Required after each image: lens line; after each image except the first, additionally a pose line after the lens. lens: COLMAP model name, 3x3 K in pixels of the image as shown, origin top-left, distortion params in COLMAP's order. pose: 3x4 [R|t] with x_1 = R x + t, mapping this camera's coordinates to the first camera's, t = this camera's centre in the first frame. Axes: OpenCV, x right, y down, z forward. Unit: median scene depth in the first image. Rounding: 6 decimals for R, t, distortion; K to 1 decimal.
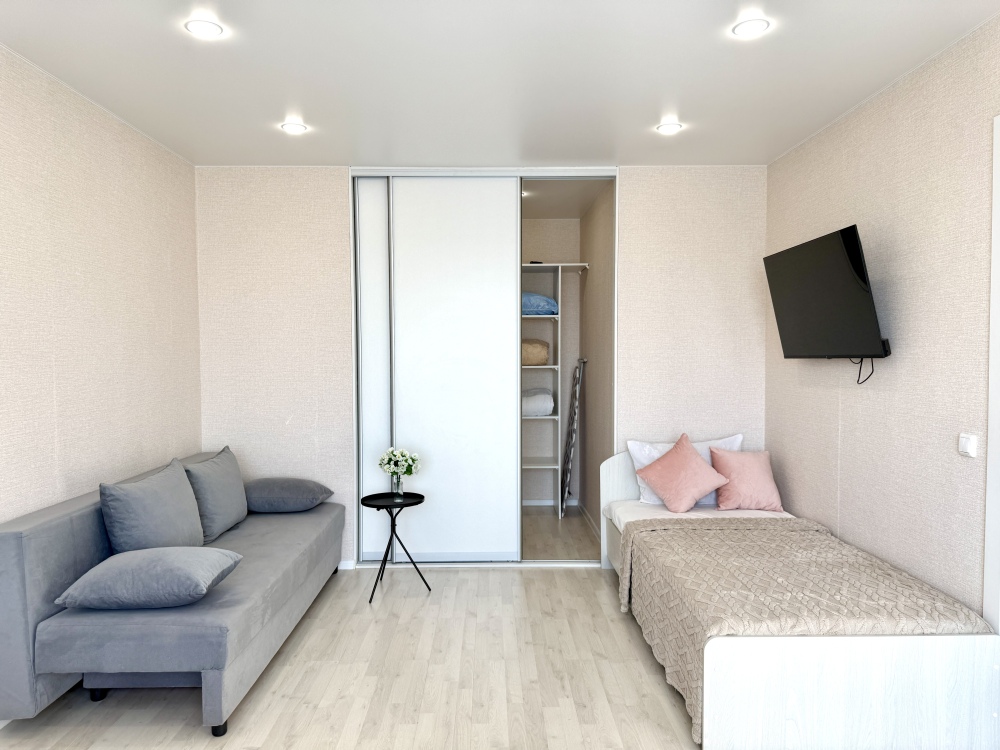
lens RADIAL K [[703.9, 0, 500.8], [0, 703.9, 376.2], [0, 0, 1]] dist [0.052603, -0.058132]
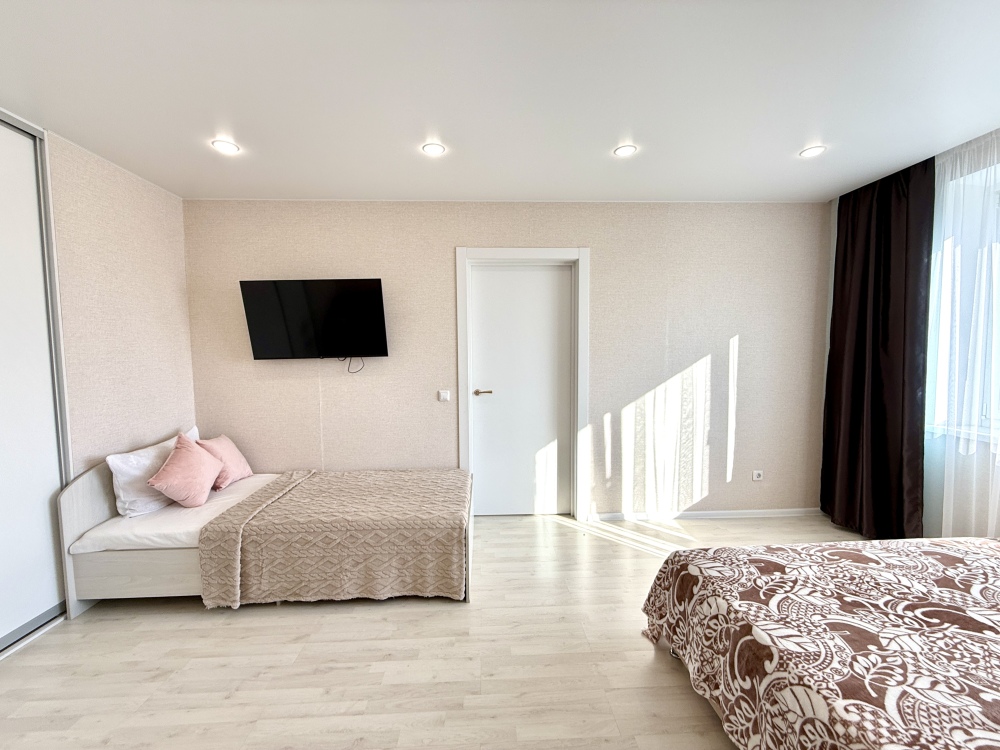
lens RADIAL K [[401.5, 0, 494.8], [0, 401.5, 374.7], [0, 0, 1]] dist [-0.002585, 0.000223]
pose [[-0.022378, -0.054668, 0.998254, -0.384593], [0.048406, 0.997274, 0.055699, -0.018184], [-0.998577, 0.049568, -0.019671, 0.602914]]
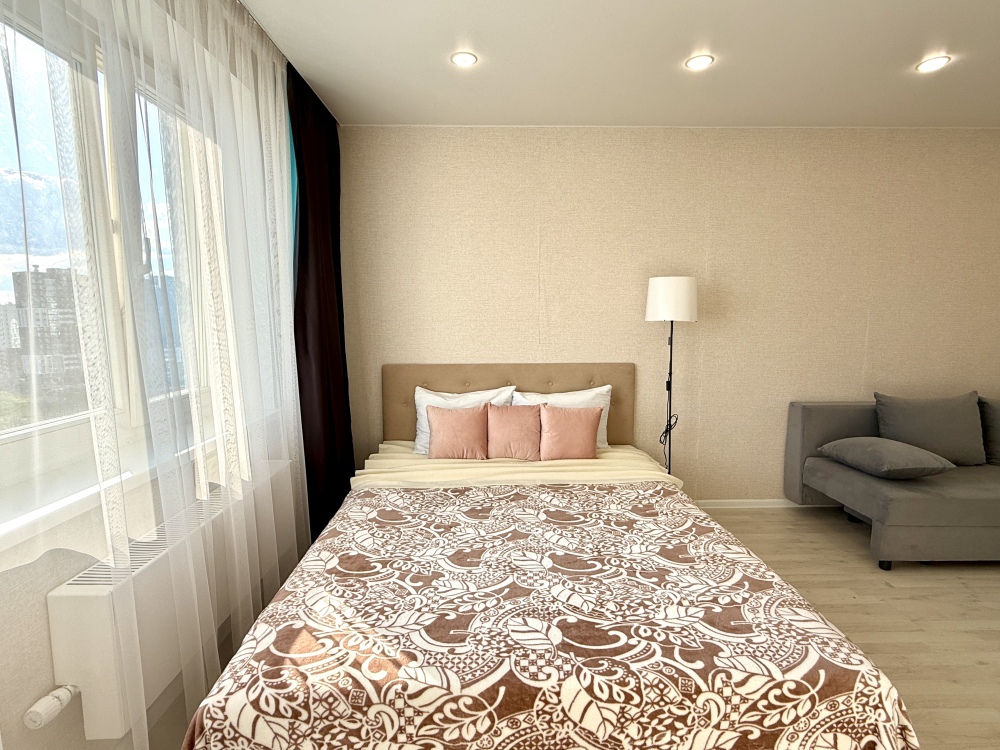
lens RADIAL K [[486.9, 0, 498.3], [0, 486.9, 374.7], [0, 0, 1]] dist [0.003791, -0.001197]
pose [[0.010887, 0.124945, -0.992104, 0.374176], [-0.032712, 0.991676, 0.124533, 0.003876], [0.999406, 0.031097, 0.014884, 0.119711]]
